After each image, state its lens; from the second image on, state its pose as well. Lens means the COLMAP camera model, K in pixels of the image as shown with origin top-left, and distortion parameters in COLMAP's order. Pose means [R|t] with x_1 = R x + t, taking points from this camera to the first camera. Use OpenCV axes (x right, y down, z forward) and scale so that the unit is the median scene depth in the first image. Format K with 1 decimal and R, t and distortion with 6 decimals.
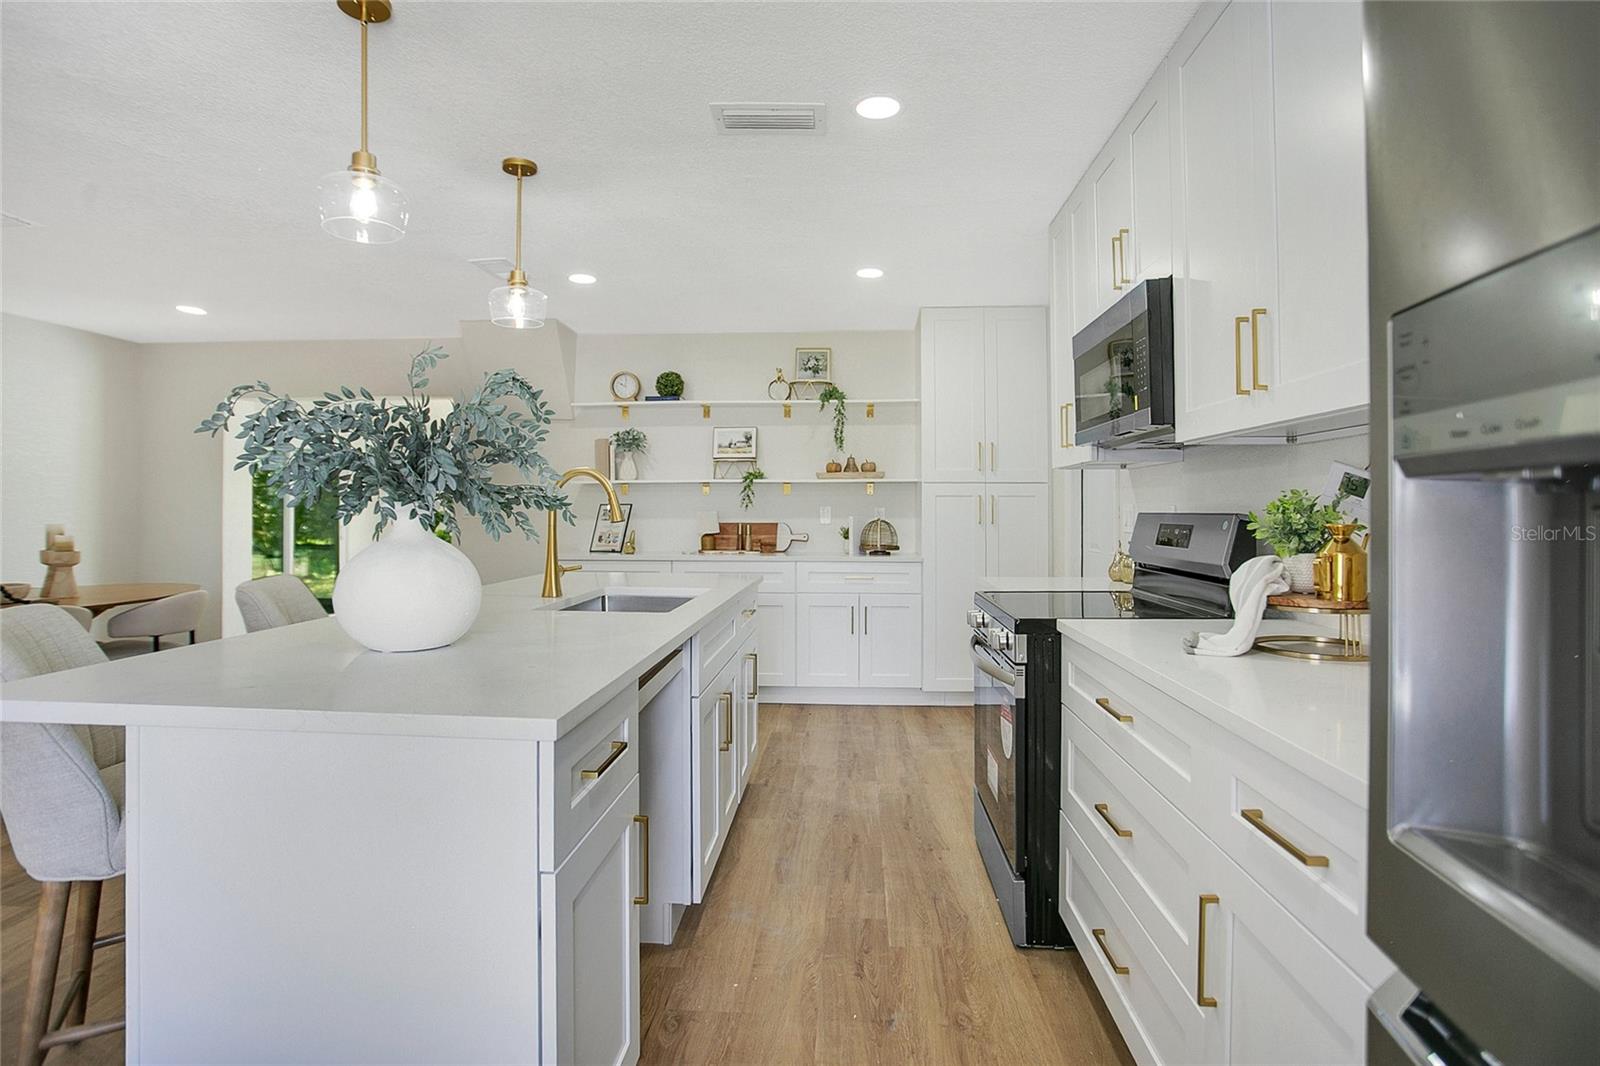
lens RADIAL K [[823.6, 0, 802.5], [0, 823.6, 496.3], [0, 0, 1]] dist [-0.001645, -0.000158]
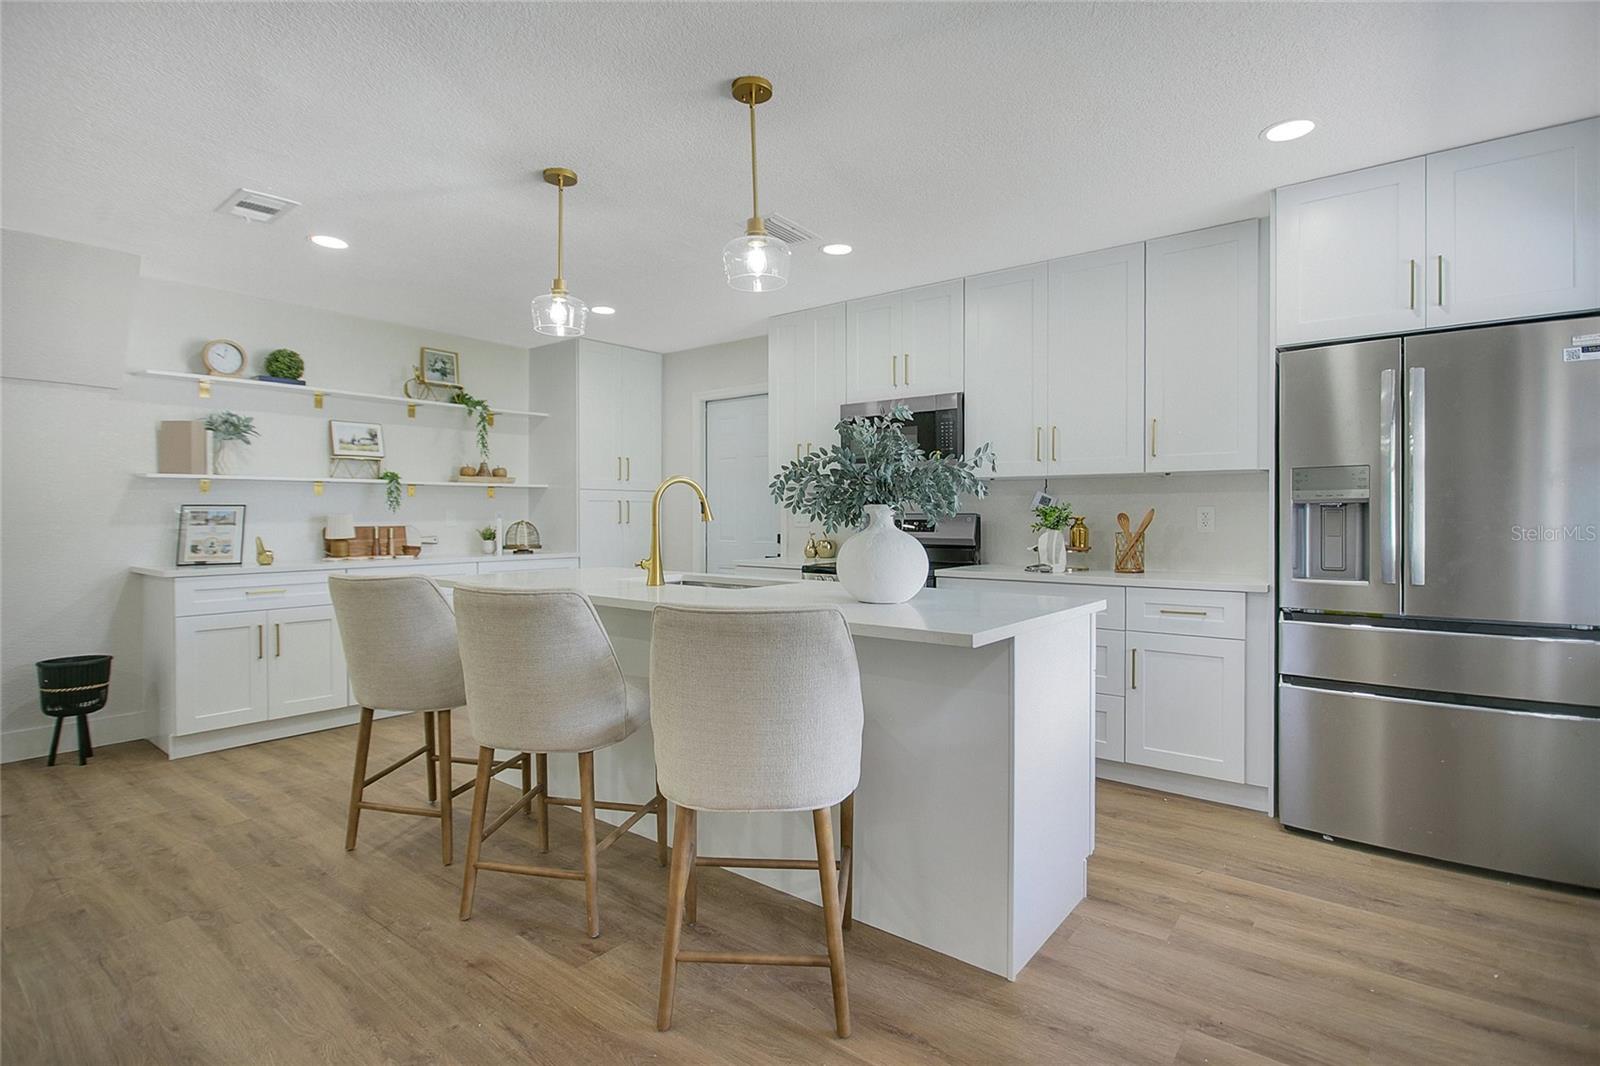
lens RADIAL K [[785.4, 0, 799.5], [0, 785.4, 523.6], [0, 0, 1]] dist [-0.000568, 0.000062]
pose [[0.569475, -0.009837, 0.821950, -0.526897], [-0.012788, 0.999701, 0.020824, 0.004429], [-0.821909, -0.022370, 0.569179, 0.099816]]
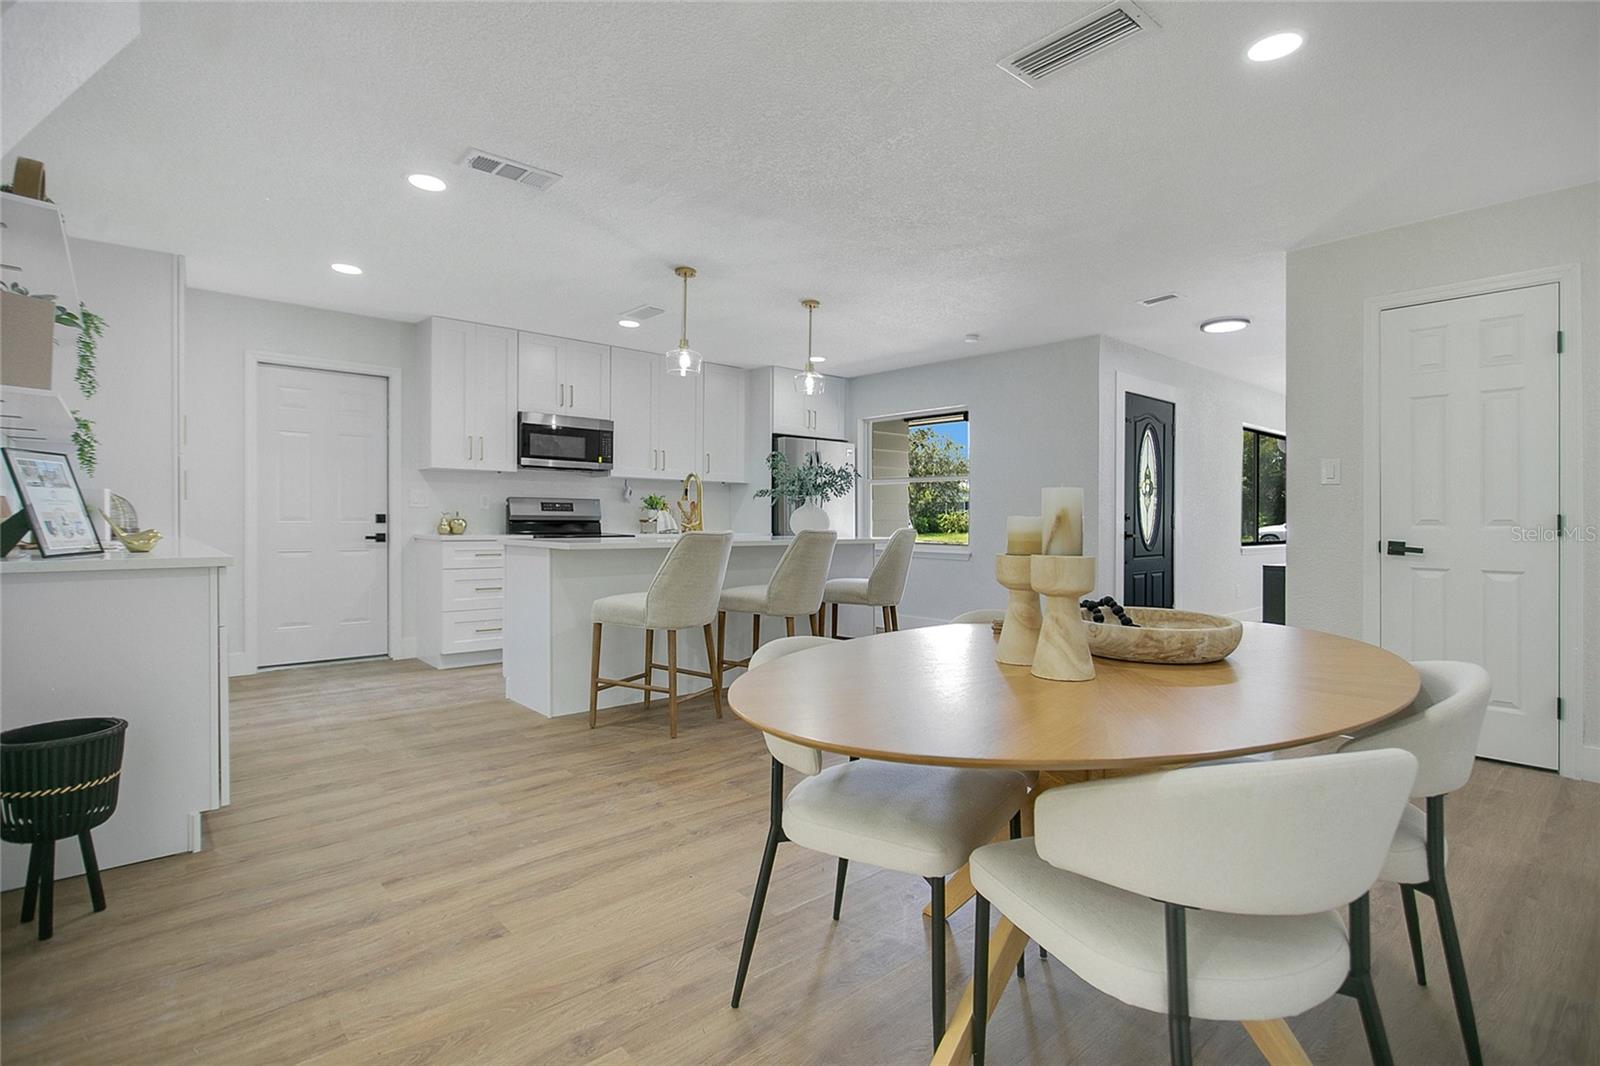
lens RADIAL K [[785.4, 0, 799.5], [0, 785.4, 523.6], [0, 0, 1]] dist [-0.000568, 0.000062]
pose [[-0.717746, -0.012534, 0.696192, -0.822624], [-0.020688, 0.999780, -0.003329, 0.041936], [-0.695998, -0.016792, -0.717848, 1.015236]]
